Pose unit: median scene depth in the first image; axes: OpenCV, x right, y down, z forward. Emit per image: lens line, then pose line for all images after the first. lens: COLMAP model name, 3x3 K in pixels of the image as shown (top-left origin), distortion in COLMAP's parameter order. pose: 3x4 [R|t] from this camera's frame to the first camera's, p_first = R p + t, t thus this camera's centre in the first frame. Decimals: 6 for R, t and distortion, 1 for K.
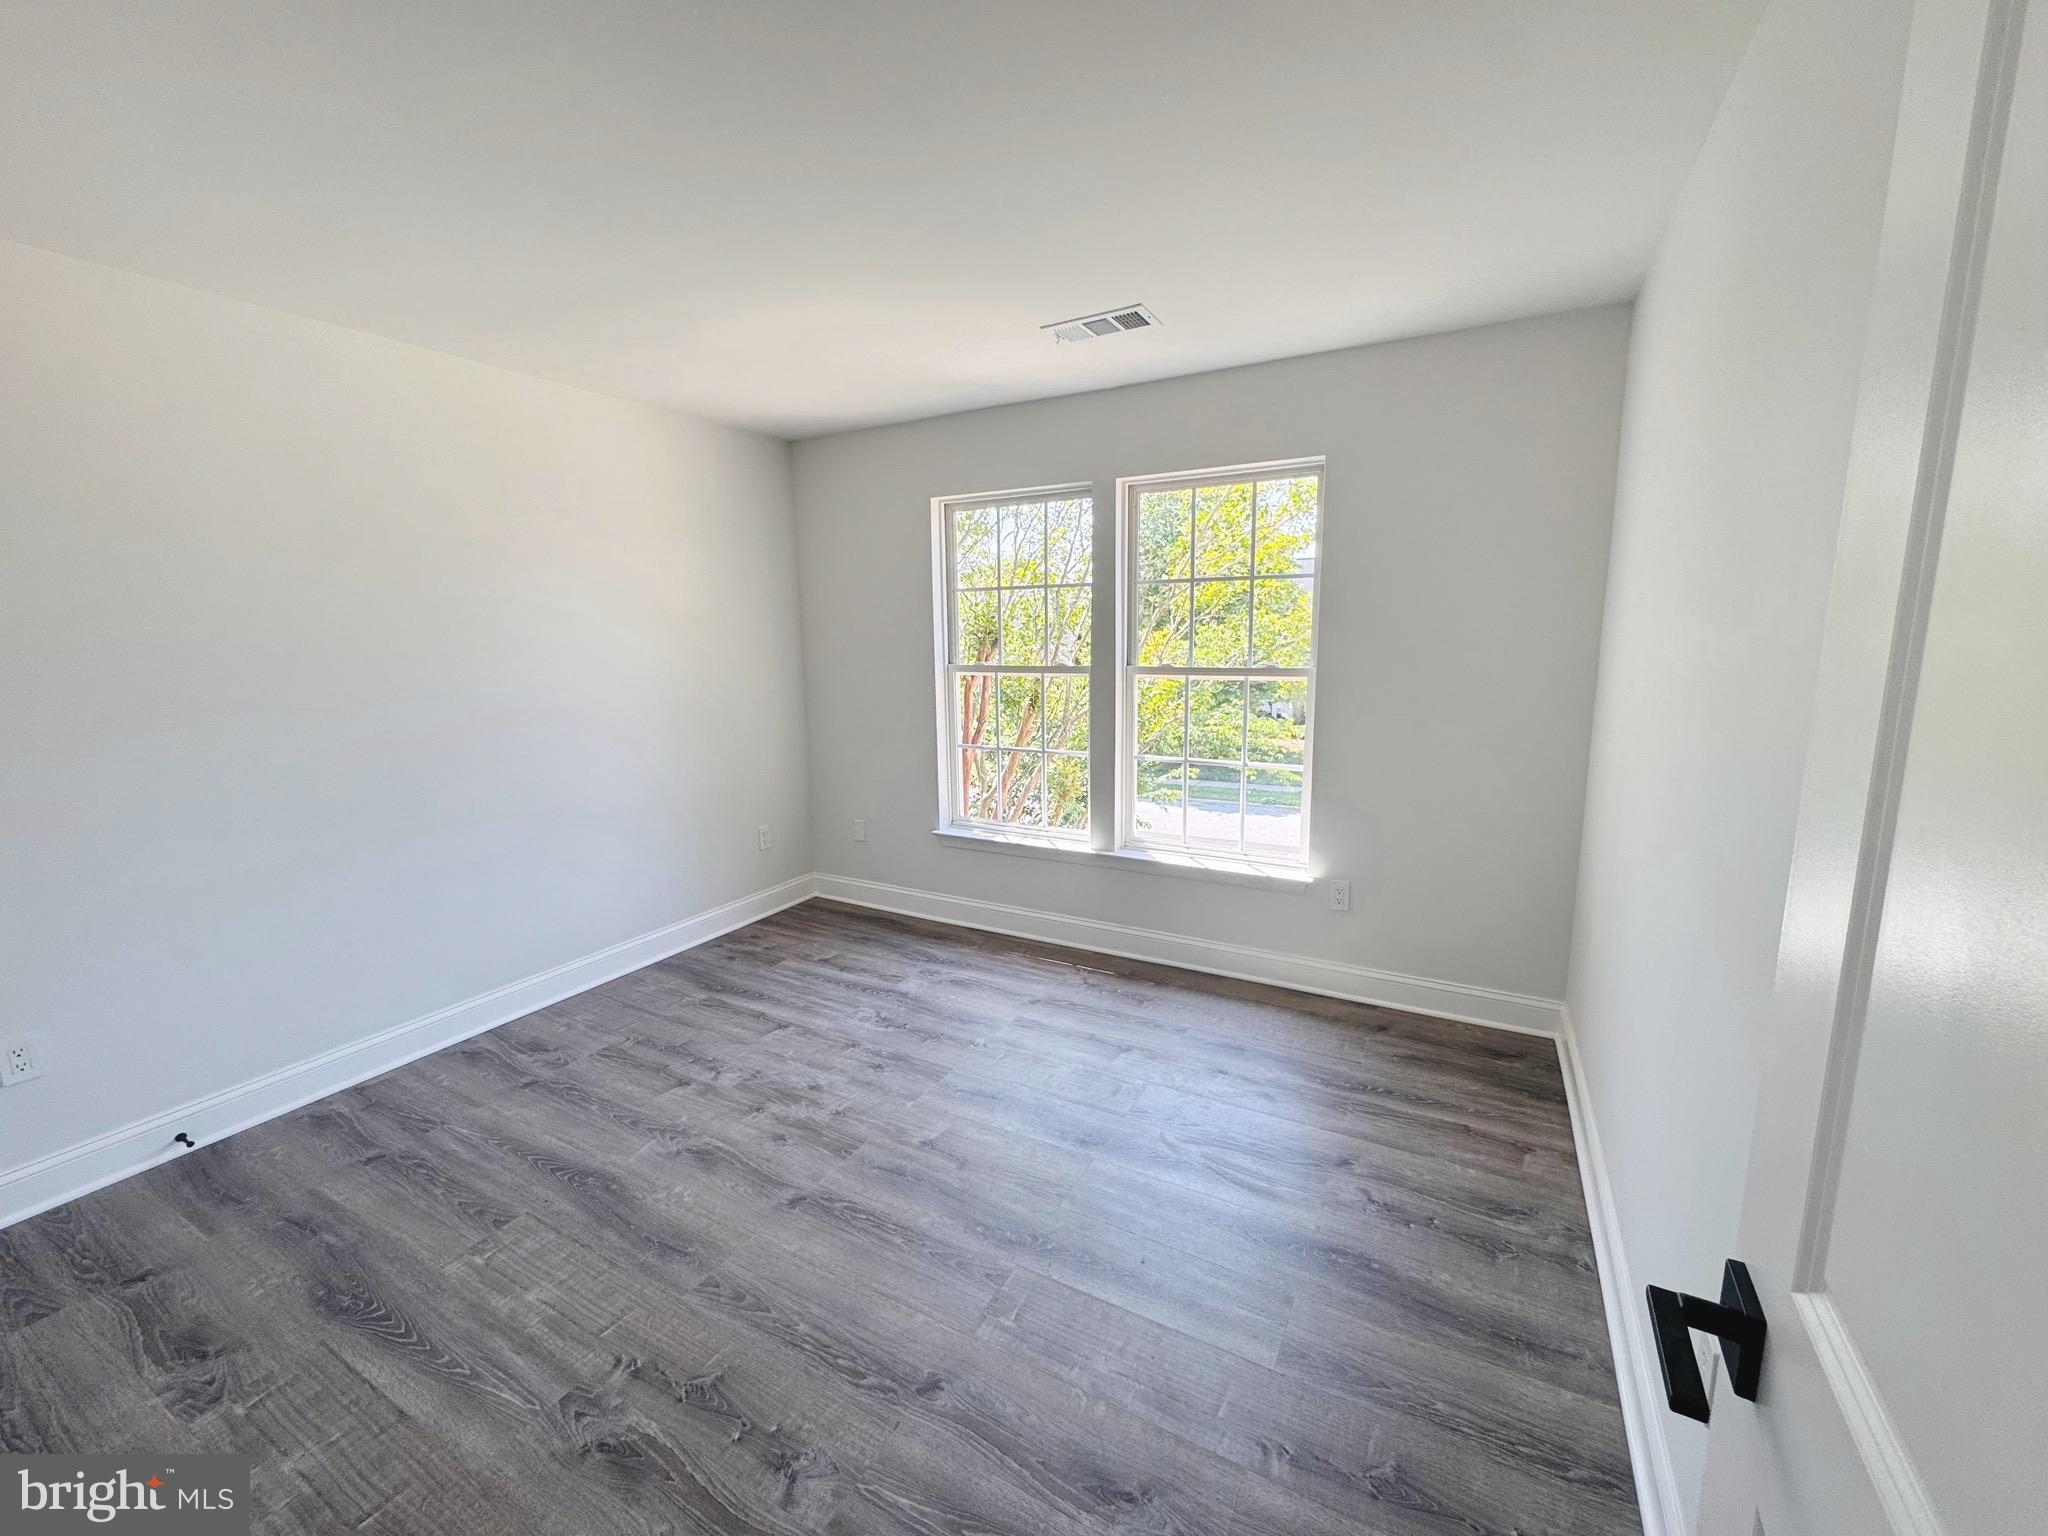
lens RADIAL K [[824.7, 0, 1024.0], [0, 824.7, 768.0], [0, 0, 1]] dist [-0.000004, -0.000081]
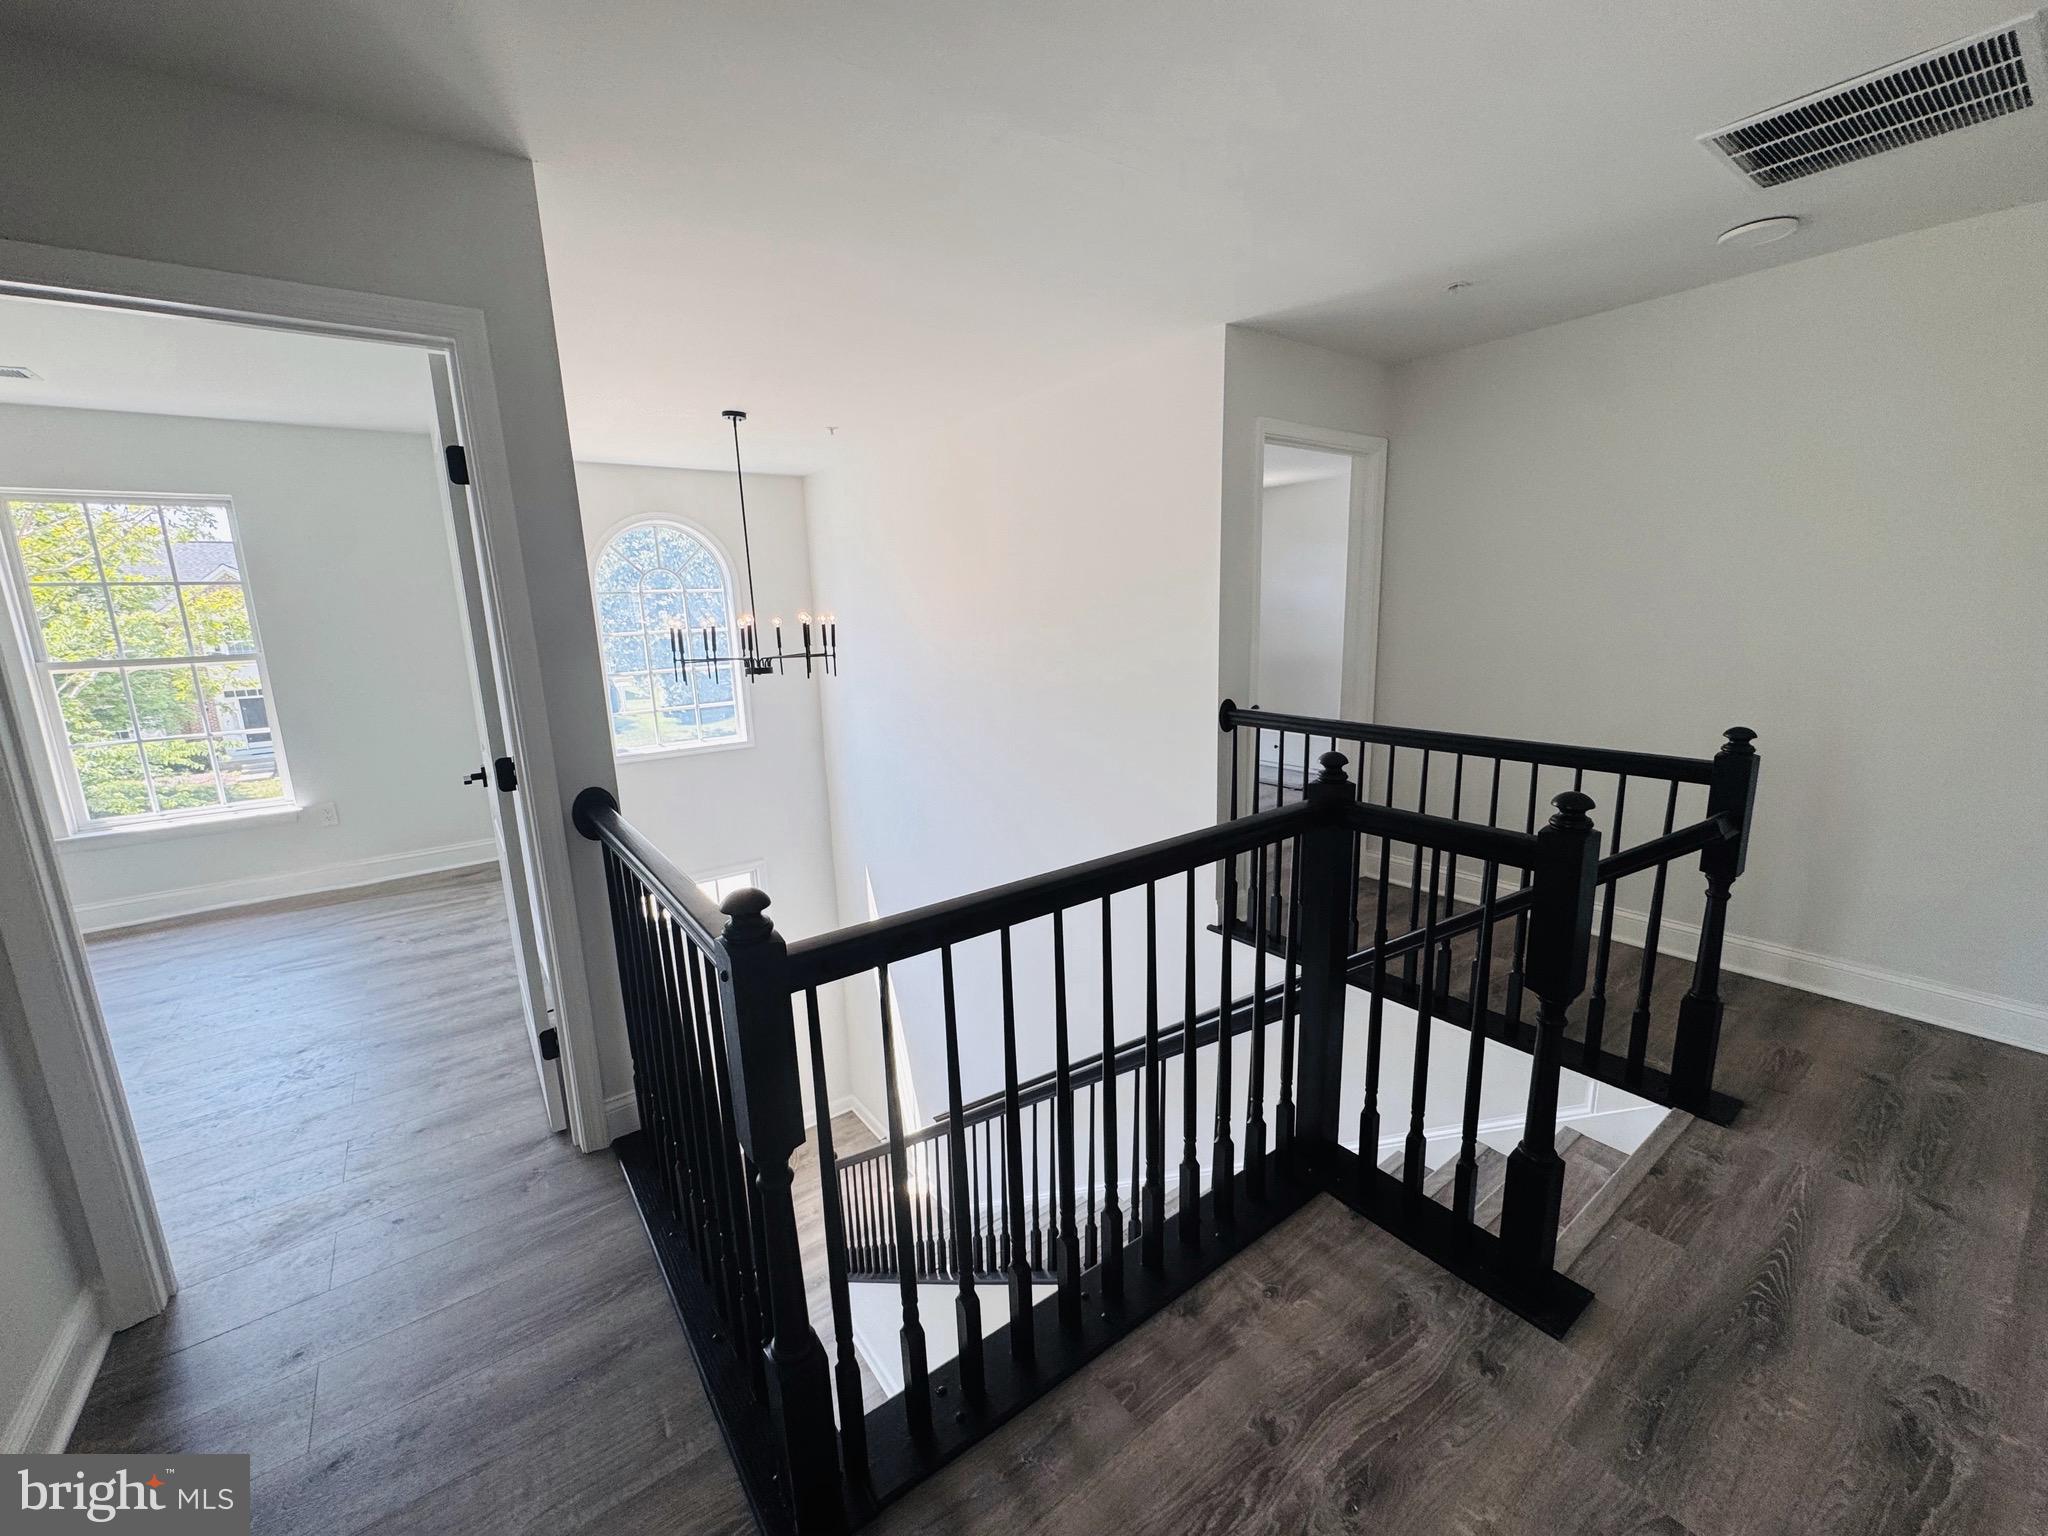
lens RADIAL K [[824.7, 0, 1024.0], [0, 824.7, 768.0], [0, 0, 1]] dist [-0.000004, -0.000081]
pose [[0.418730, -0.168719, 0.892300, -0.346310], [0.168334, 0.979981, 0.106304, 0.122933], [-0.892372, 0.105692, 0.438749, -0.652173]]
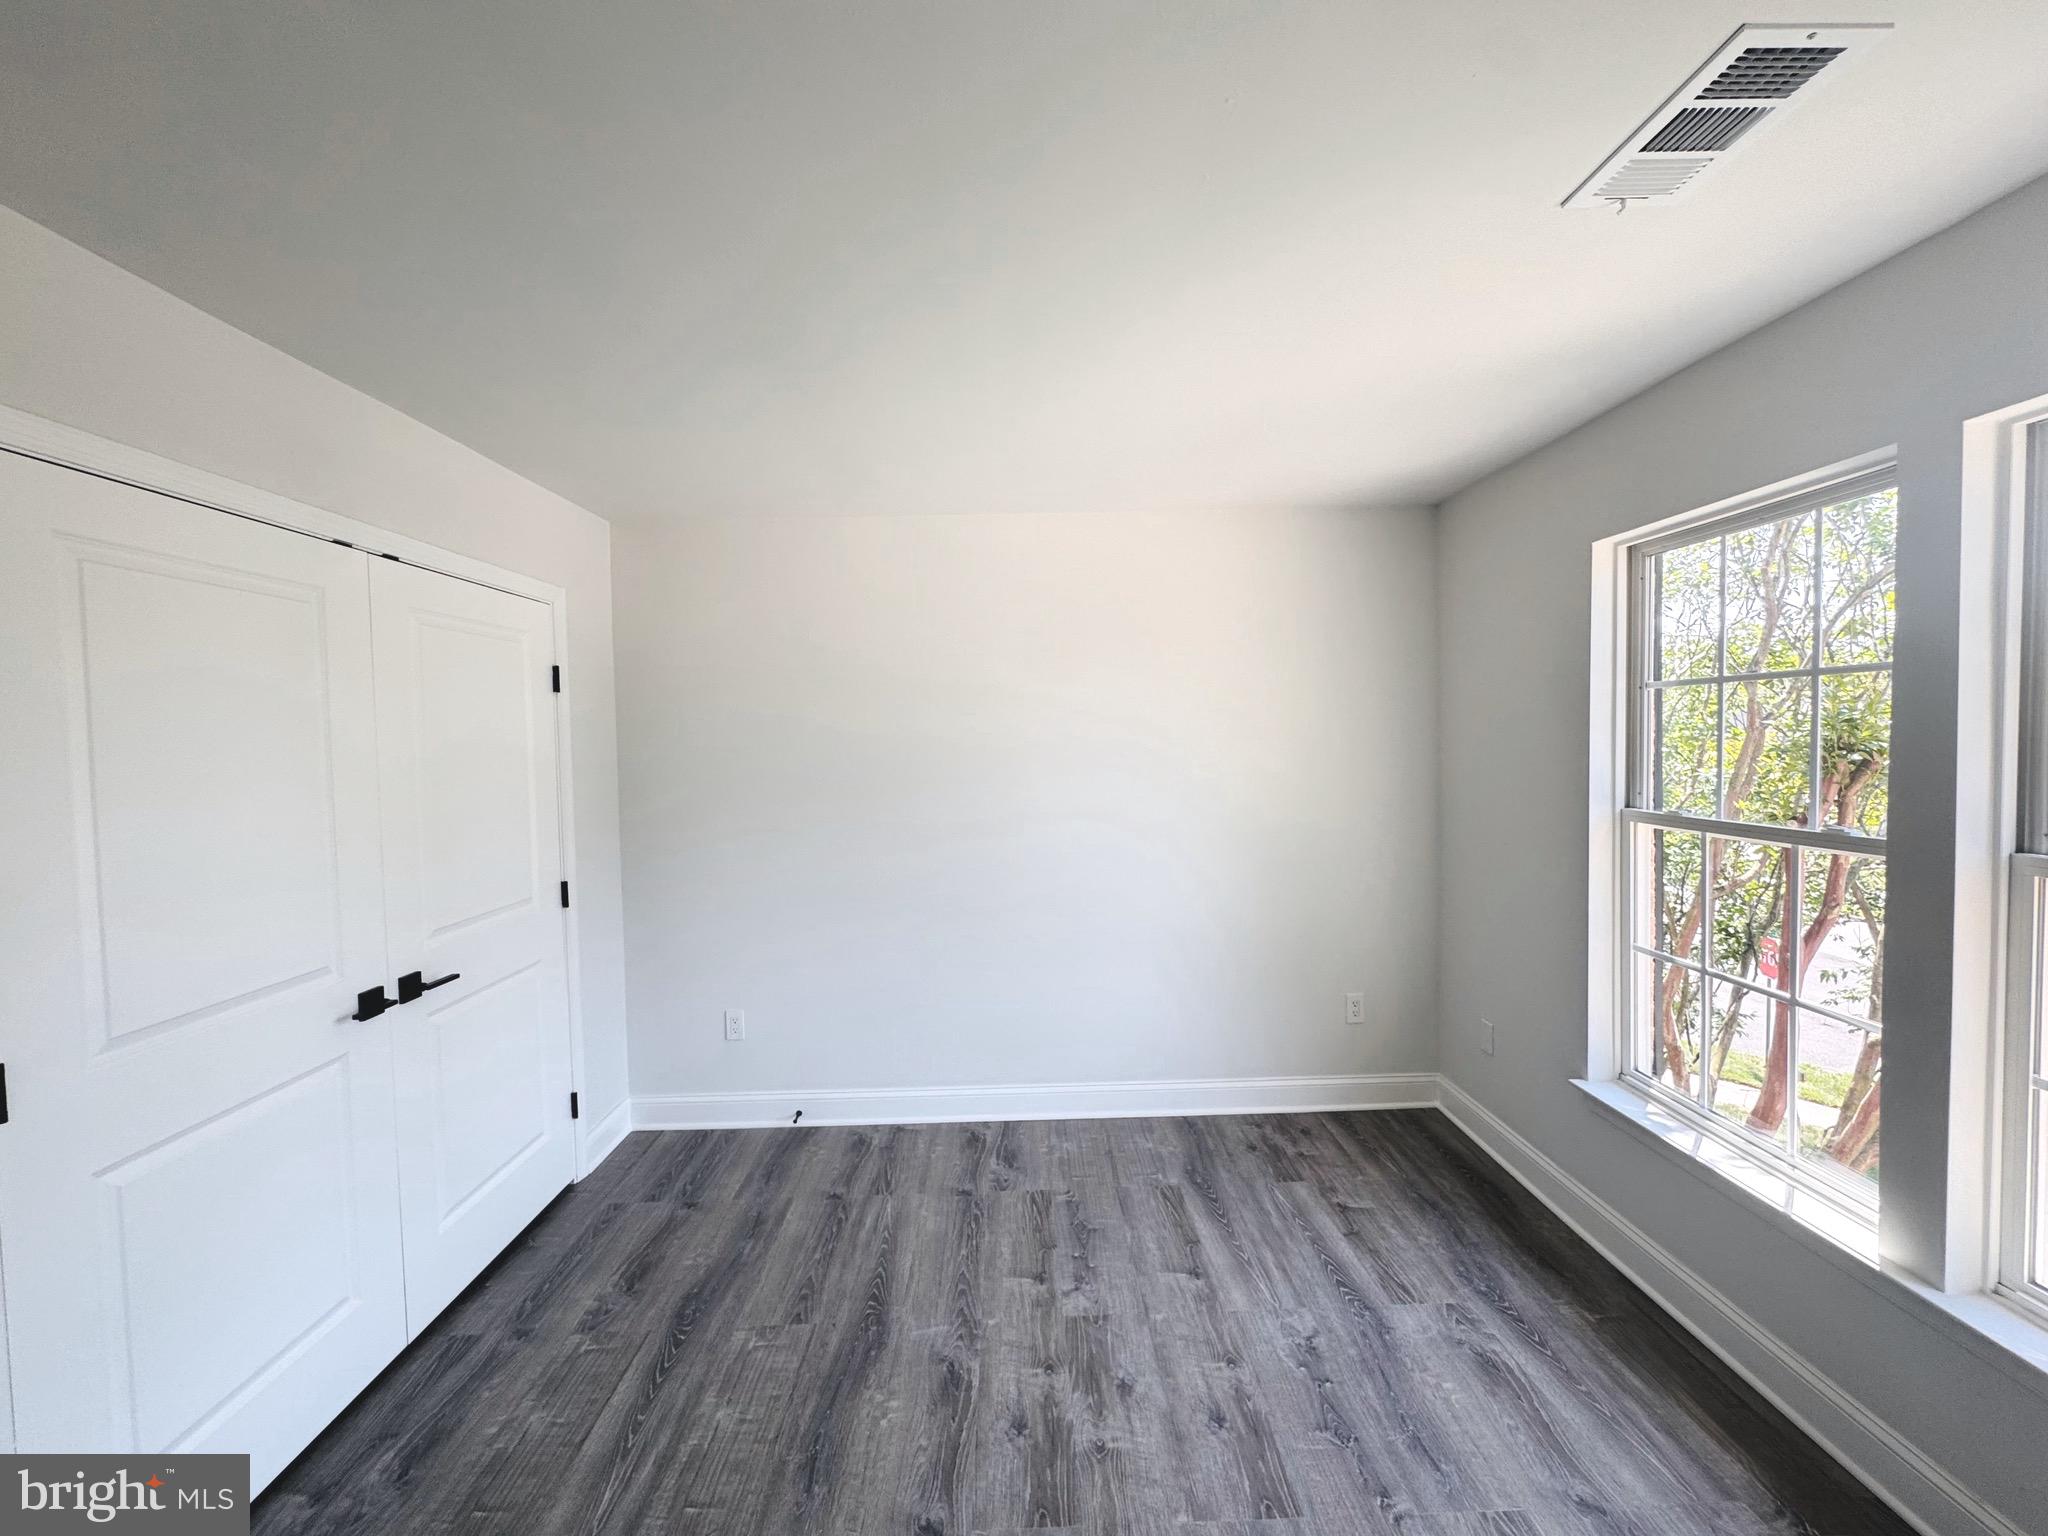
lens RADIAL K [[824.7, 0, 1024.0], [0, 824.7, 768.0], [0, 0, 1]] dist [-0.000004, -0.000081]
pose [[0.501571, 0.036653, -0.864340, 0.253806], [-0.131567, 0.990712, -0.034336, -0.095640], [0.855053, 0.130941, 0.501735, 0.399103]]
